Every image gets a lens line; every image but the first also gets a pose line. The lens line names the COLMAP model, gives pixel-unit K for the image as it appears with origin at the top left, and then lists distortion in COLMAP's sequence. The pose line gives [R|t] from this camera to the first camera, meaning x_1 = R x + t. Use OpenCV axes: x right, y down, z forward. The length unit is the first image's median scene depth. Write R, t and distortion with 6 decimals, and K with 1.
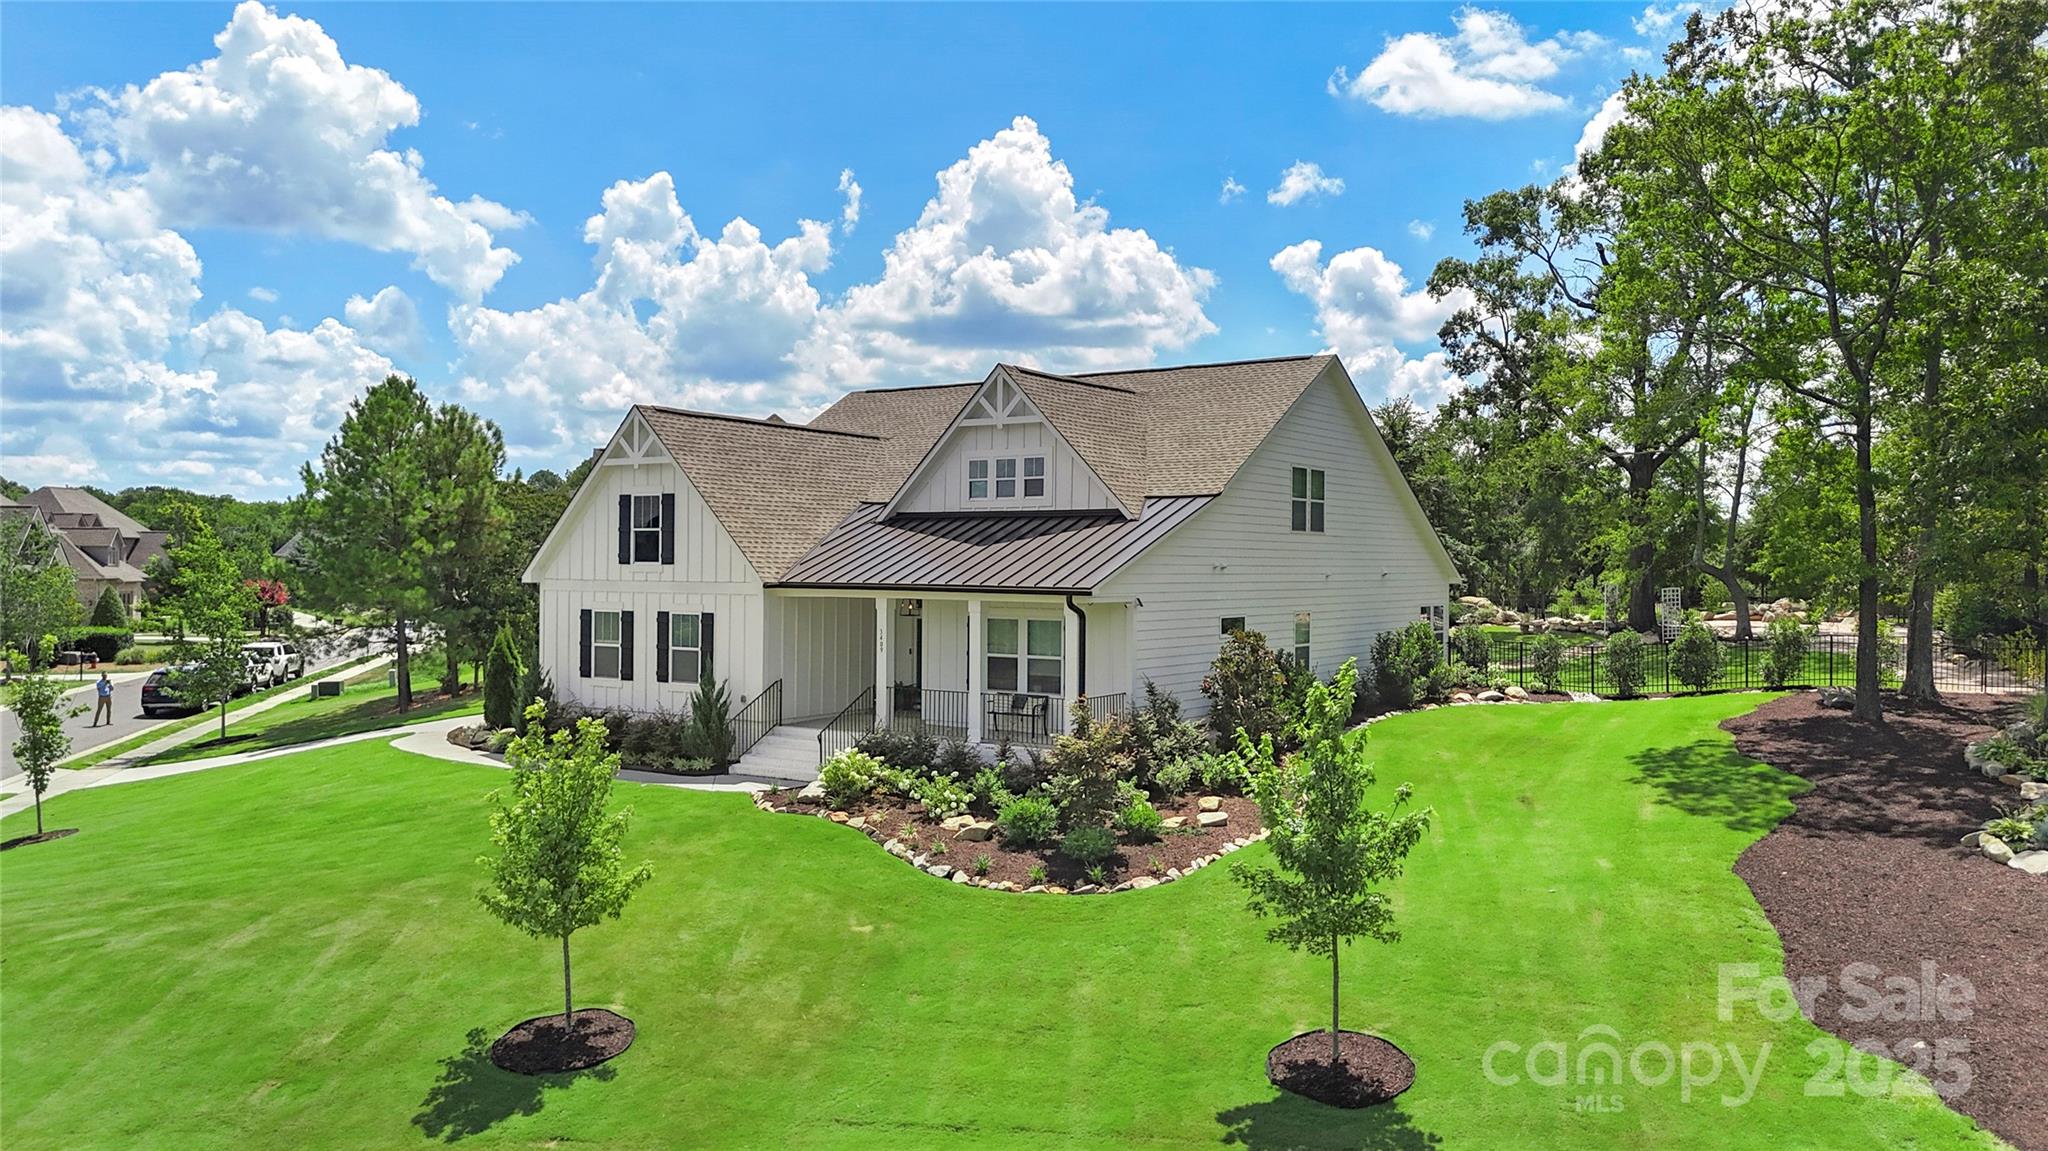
lens RADIAL K [[1510.3, 0, 1029.3], [0, 1510.3, 568.7], [0, 0, 1]] dist [0.019424, -0.012592]
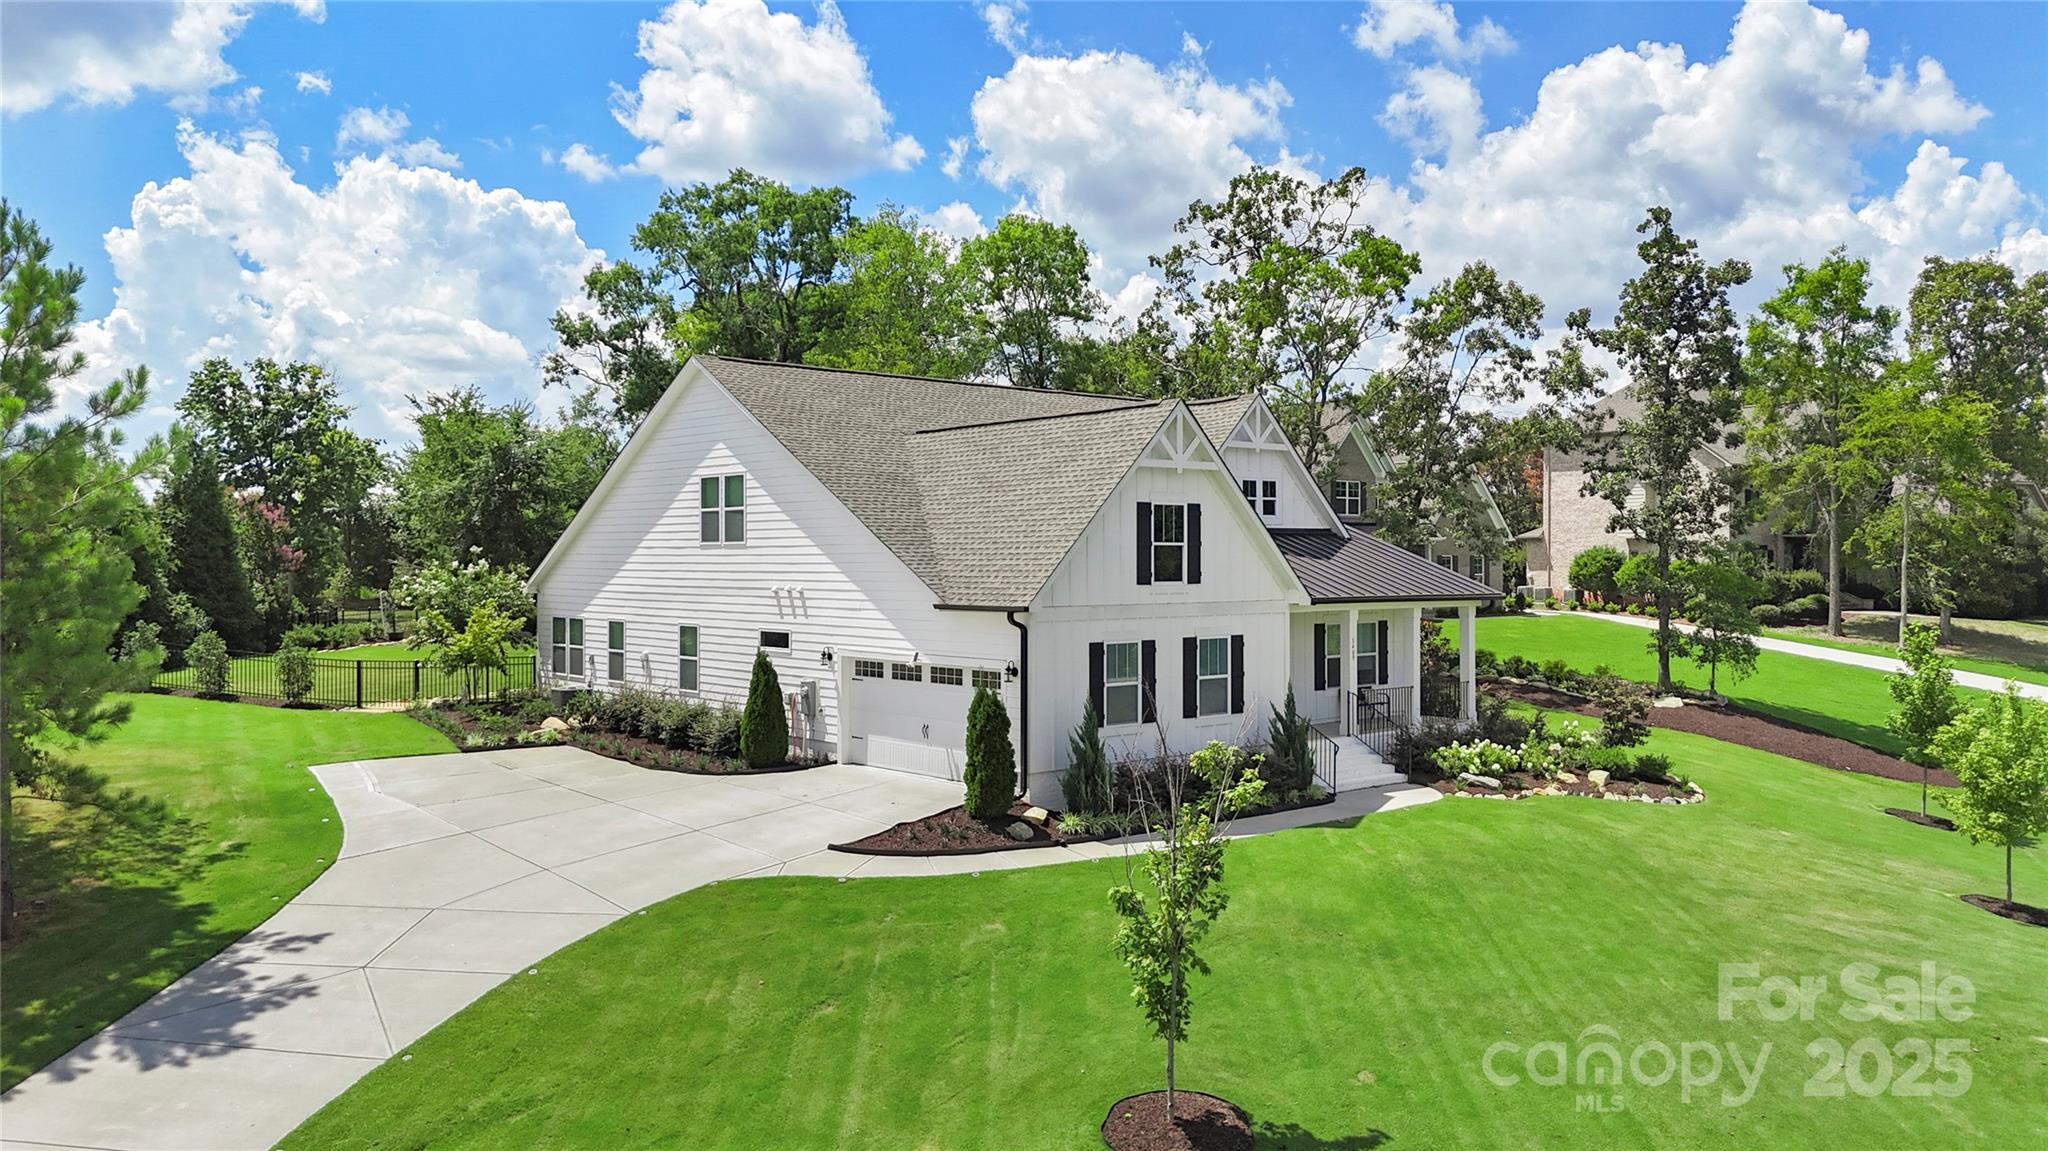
lens RADIAL K [[1510.3, 0, 1022.1], [0, 1510.3, 562.9], [0, 0, 1]] dist [0.019424, -0.012592]
pose [[0.308216, -0.006153, 0.951296, -1.101606], [0.012925, 0.999914, 0.002280, -0.018002], [-0.951228, 0.011593, 0.308269, 0.818091]]
